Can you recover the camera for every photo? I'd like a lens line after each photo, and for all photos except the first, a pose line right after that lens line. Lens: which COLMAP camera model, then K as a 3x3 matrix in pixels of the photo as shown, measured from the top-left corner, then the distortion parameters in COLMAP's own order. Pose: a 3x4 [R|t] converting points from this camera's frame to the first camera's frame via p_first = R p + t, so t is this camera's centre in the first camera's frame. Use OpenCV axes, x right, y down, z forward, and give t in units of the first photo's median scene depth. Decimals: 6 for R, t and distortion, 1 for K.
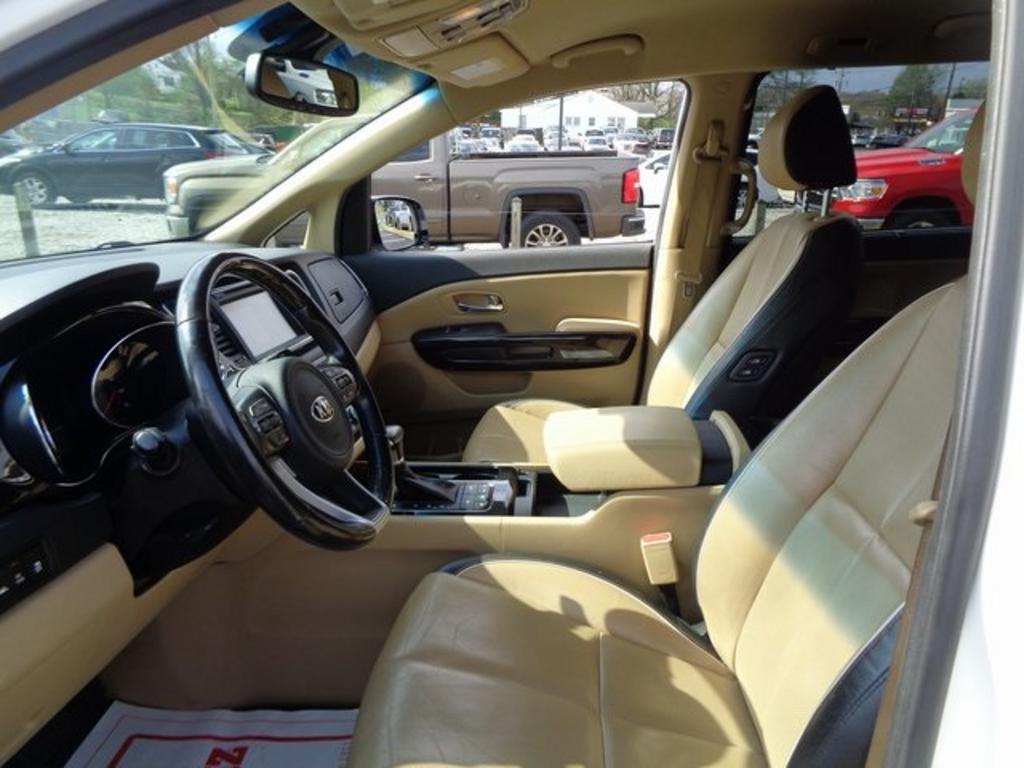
lens RADIAL K [[749.4, 0, 512.0], [0, 749.4, 384.0], [0, 0, 1]] dist [0.000020, 0.026836]
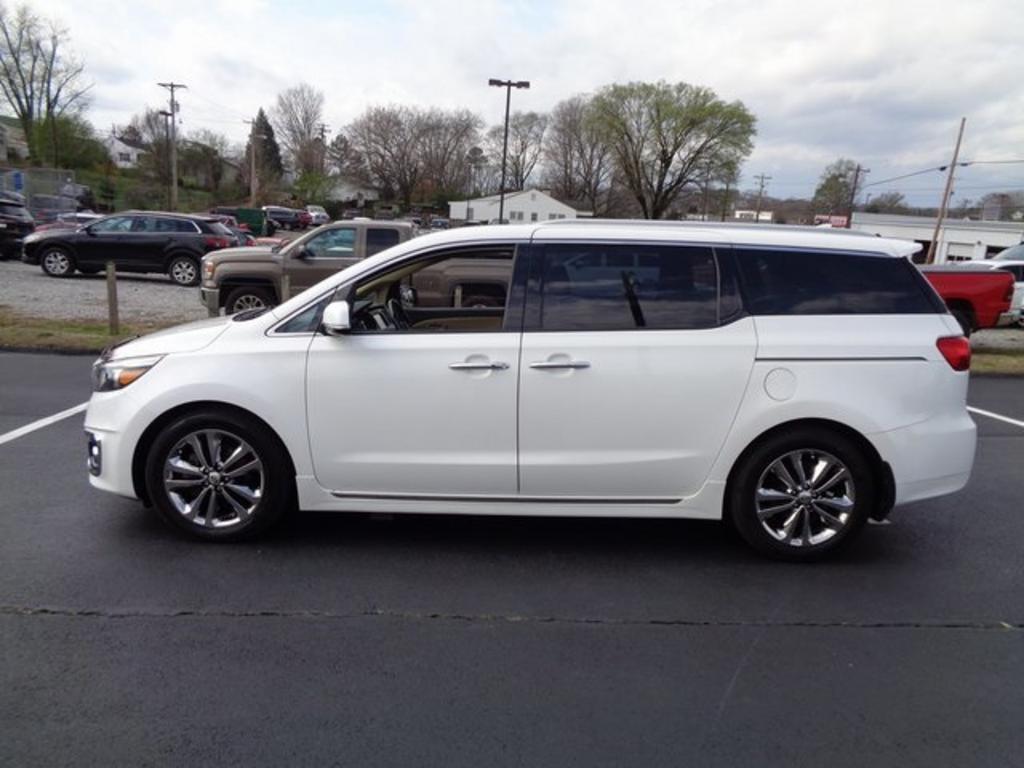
lens RADIAL K [[752.1, 0, 512.0], [0, 752.1, 384.0], [0, 0, 1]] dist [0.003155, 0.001772]
pose [[0.996612, 0.032213, 0.075670, 0.002214], [-0.023668, 0.993514, -0.111223, 0.049031], [-0.078762, 0.109056, 0.990910, -0.211982]]
